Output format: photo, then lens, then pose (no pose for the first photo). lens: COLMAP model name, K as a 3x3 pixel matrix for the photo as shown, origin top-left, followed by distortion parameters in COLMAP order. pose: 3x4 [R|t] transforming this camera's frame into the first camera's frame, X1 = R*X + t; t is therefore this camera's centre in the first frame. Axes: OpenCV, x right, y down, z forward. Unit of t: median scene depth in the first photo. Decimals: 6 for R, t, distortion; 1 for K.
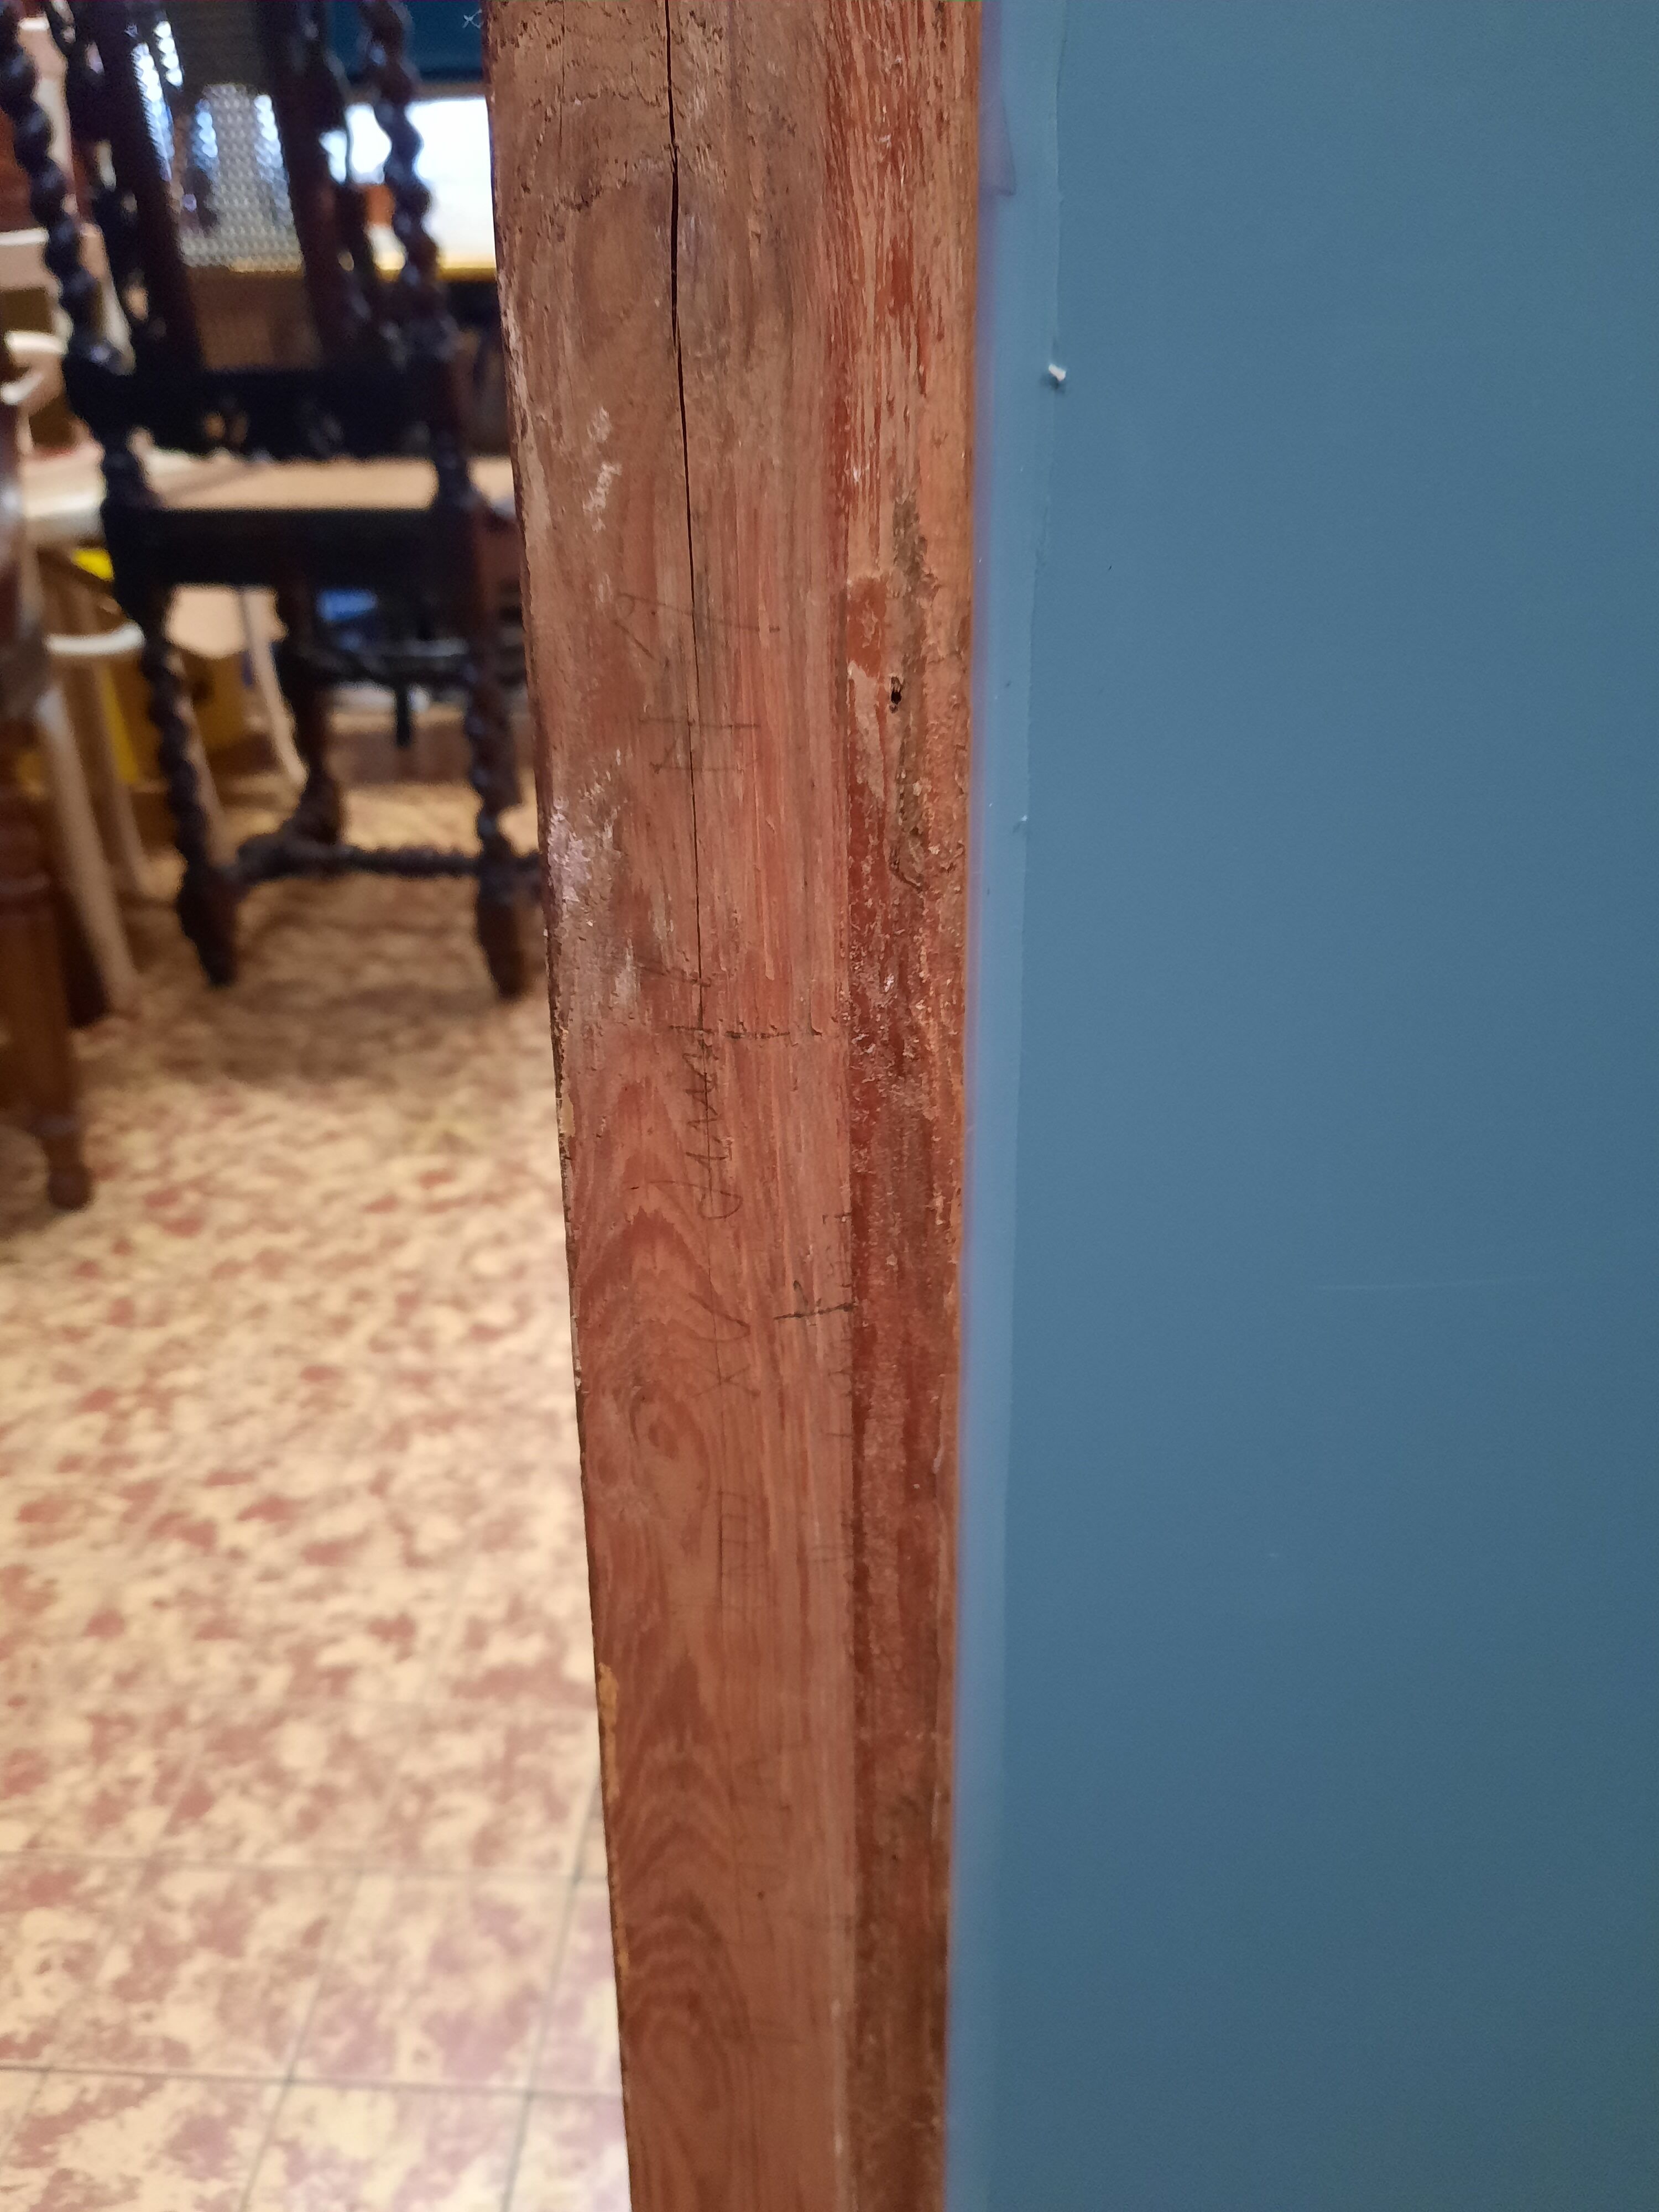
lens RADIAL K [[1662.9, 0, 814.6], [0, 1662.9, 1097.9], [0, 0, 1]] dist [0.011158, -0.022261]
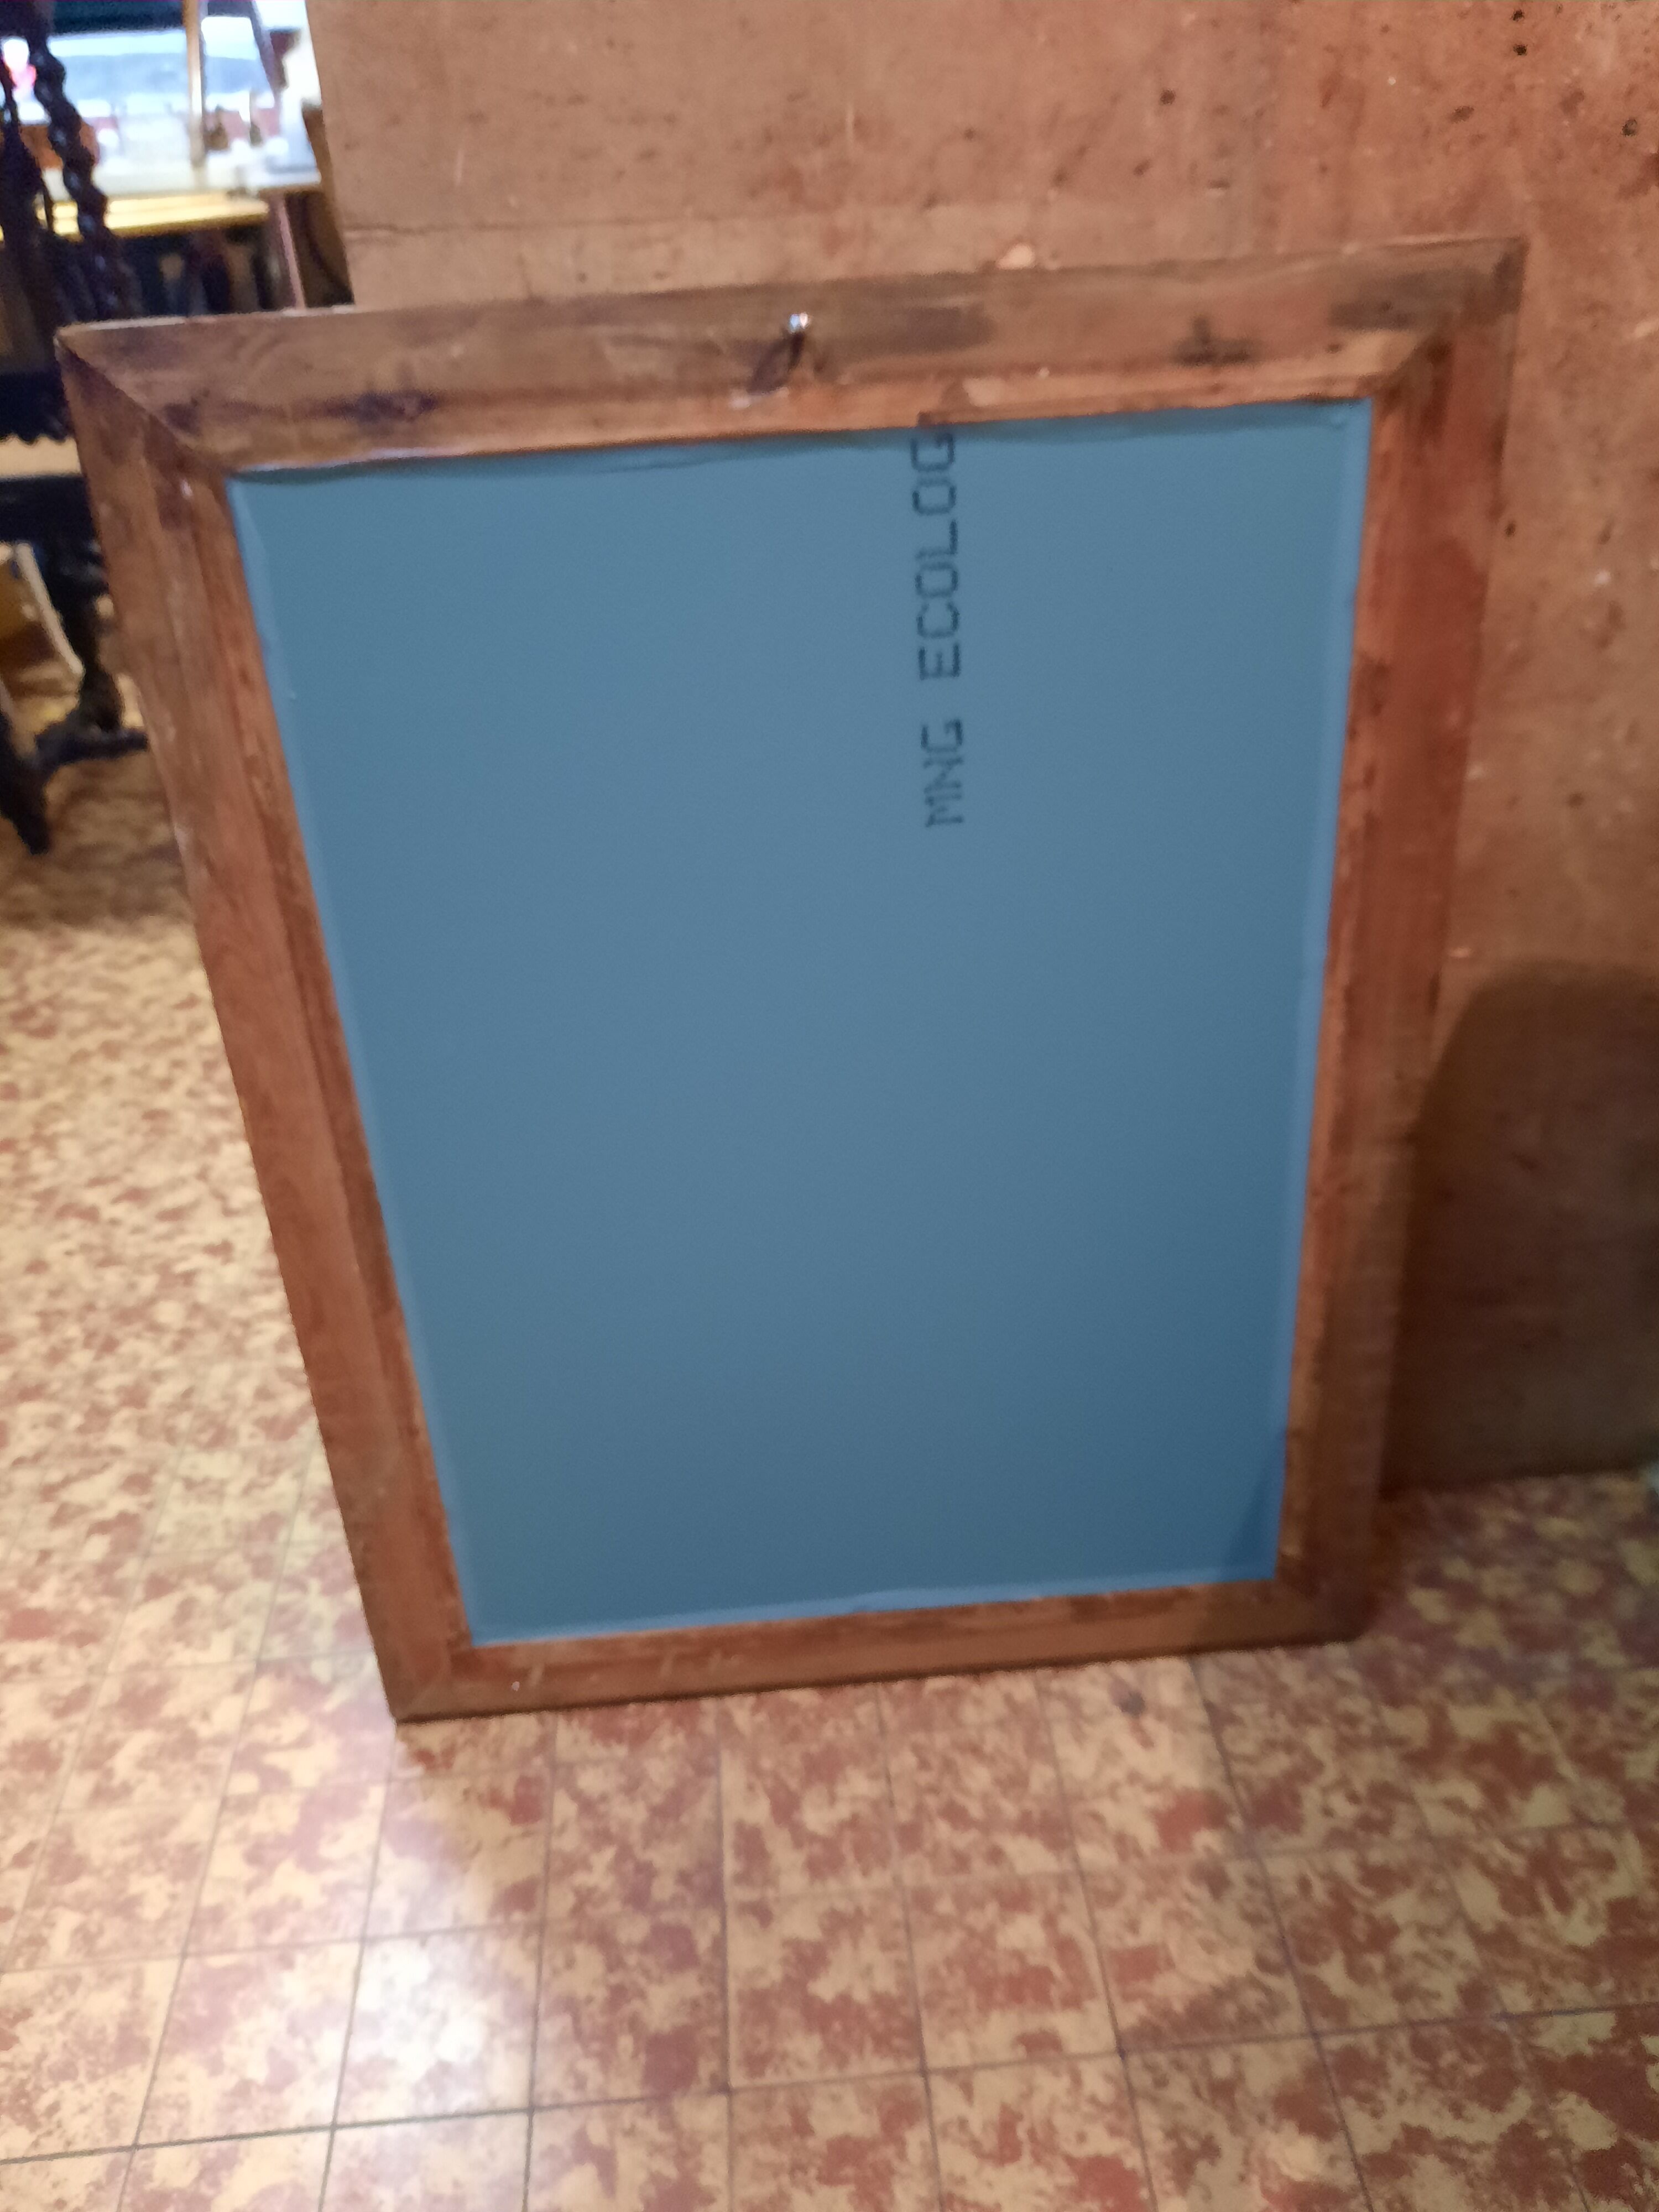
lens RADIAL K [[1669.2, 0, 814.6], [0, 1669.2, 1099.8], [0, 0, 1]] dist [0.016568, -0.027907]
pose [[0.991679, -0.100252, 0.080767, 0.232436], [0.089409, 0.987710, 0.128202, 0.018074], [-0.092627, -0.119913, 0.988454, -0.733101]]
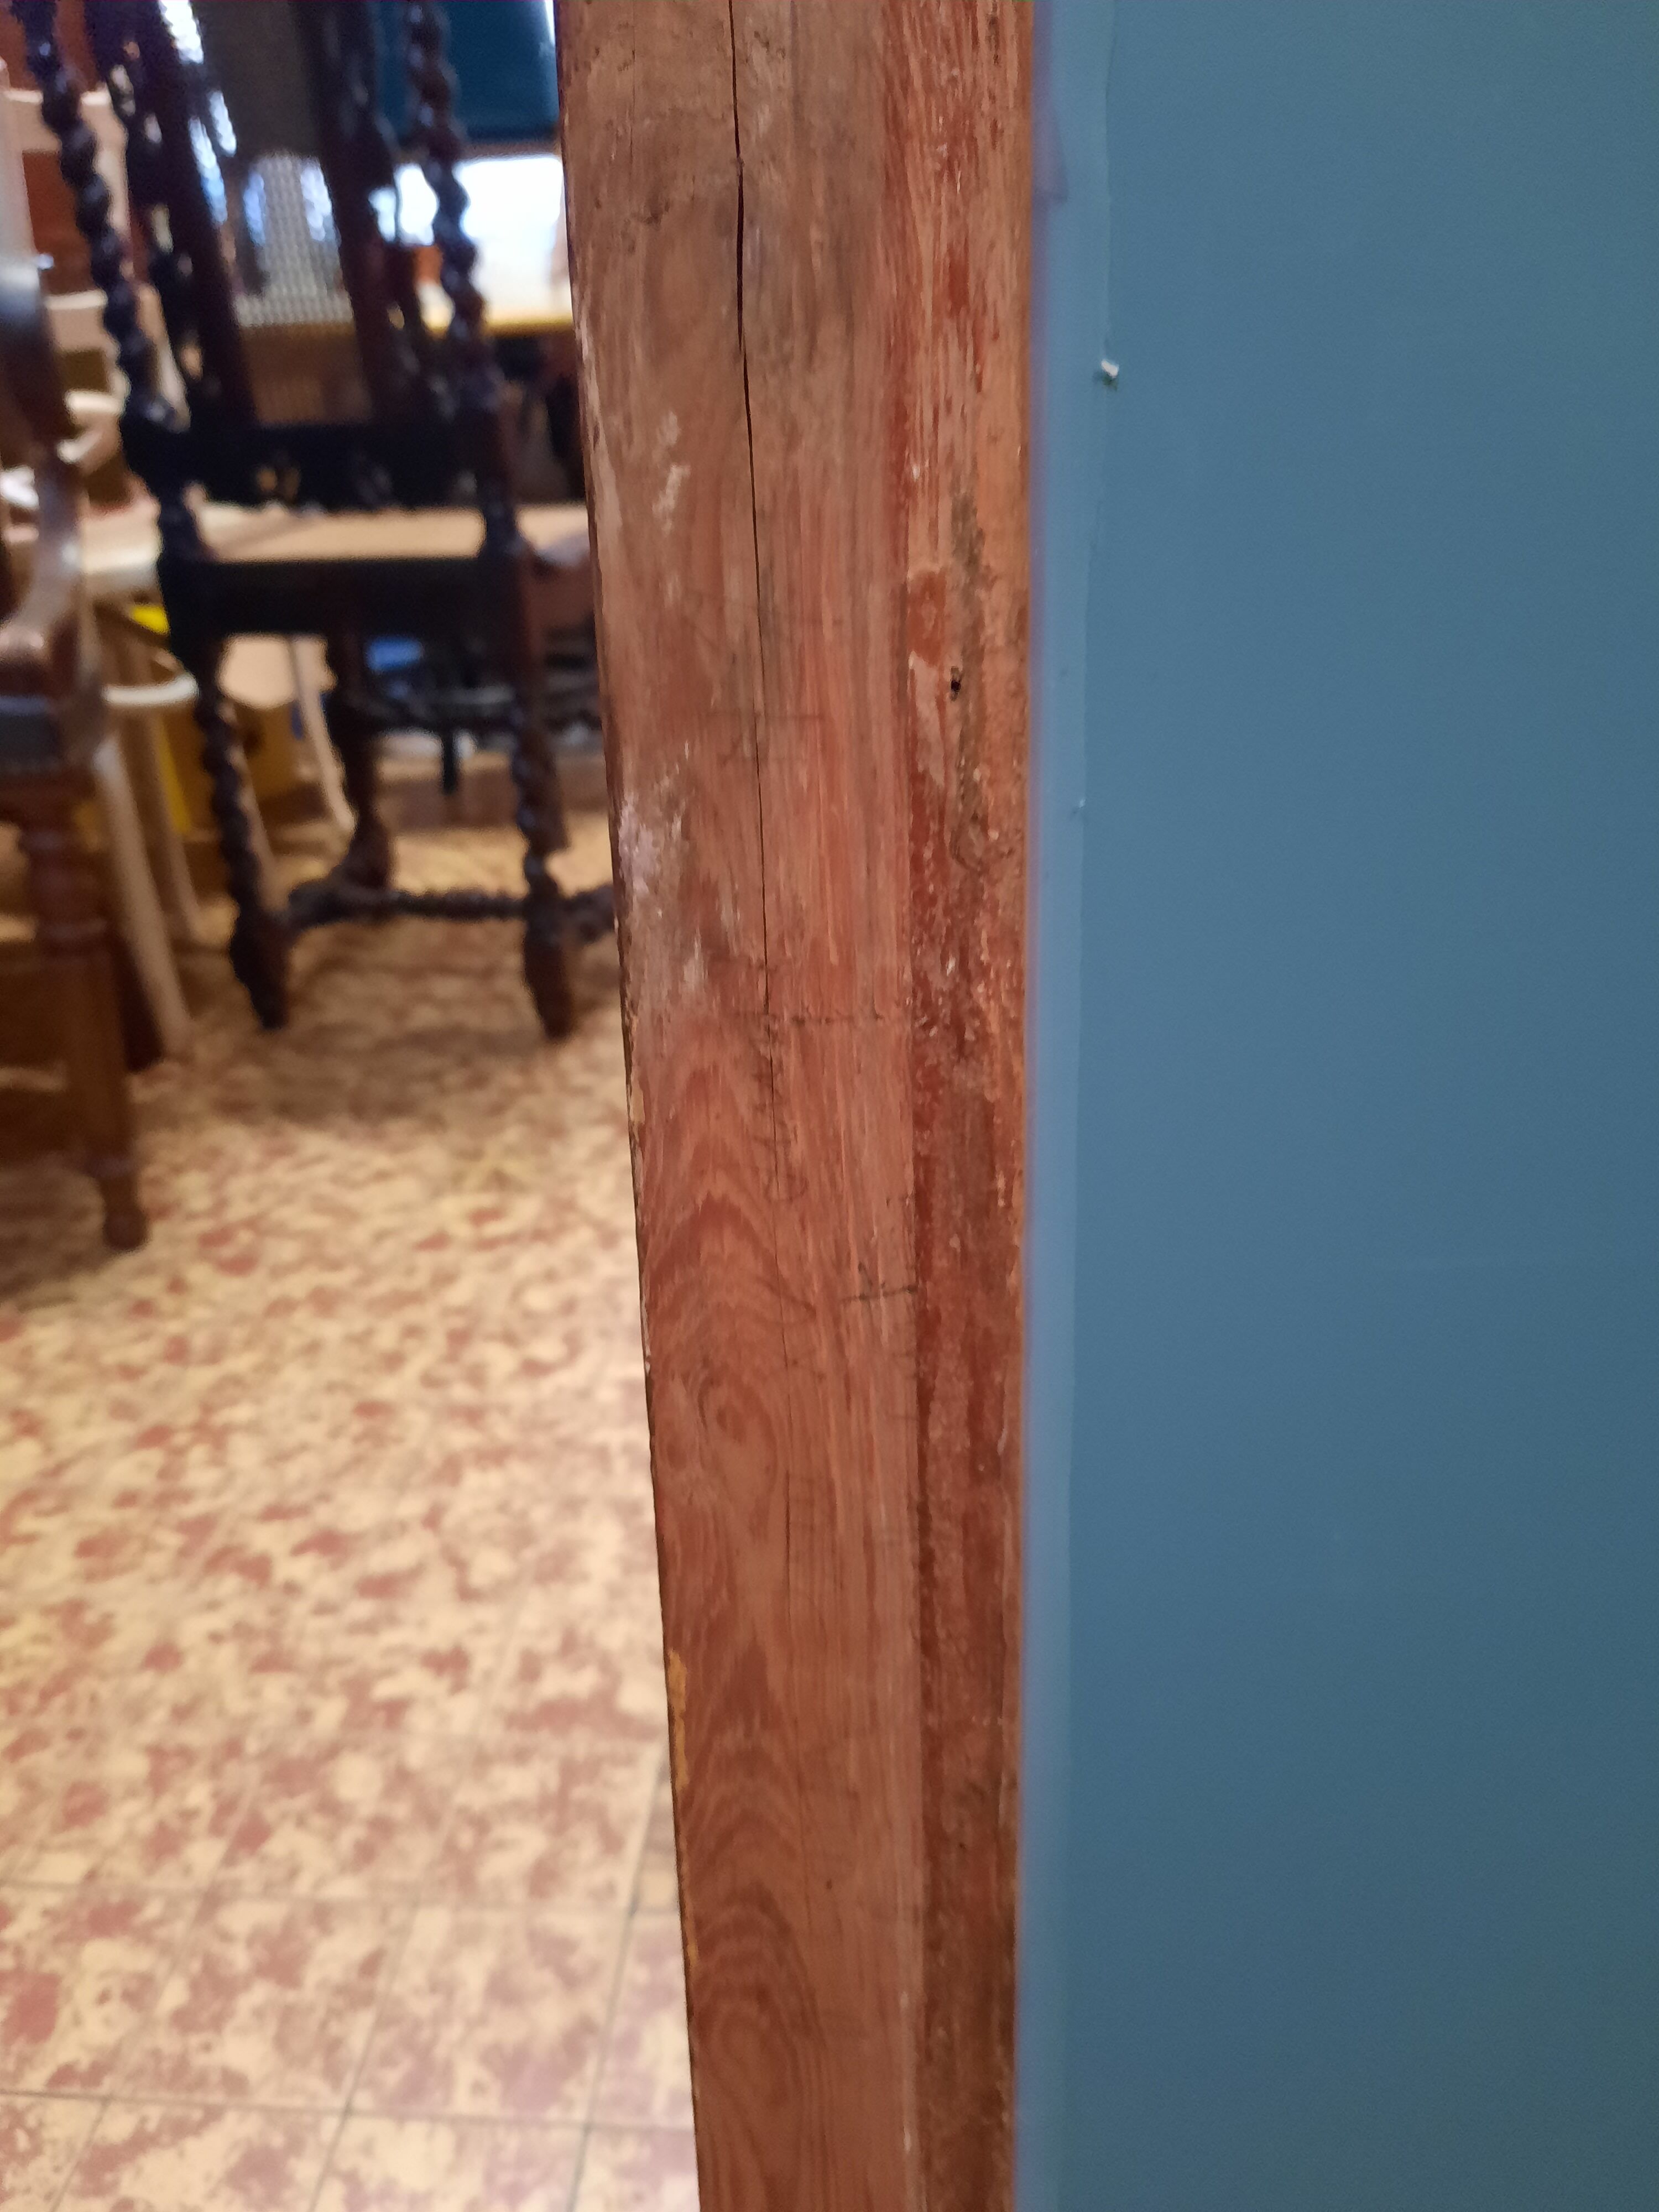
lens RADIAL K [[1669.2, 0, 814.6], [0, 1669.2, 1099.8], [0, 0, 1]] dist [0.016568, -0.027907]
pose [[0.999624, -0.008984, -0.025914, -0.003844], [0.008282, 0.999600, -0.027058, 0.011781], [0.026147, 0.026834, 0.999298, -0.008383]]
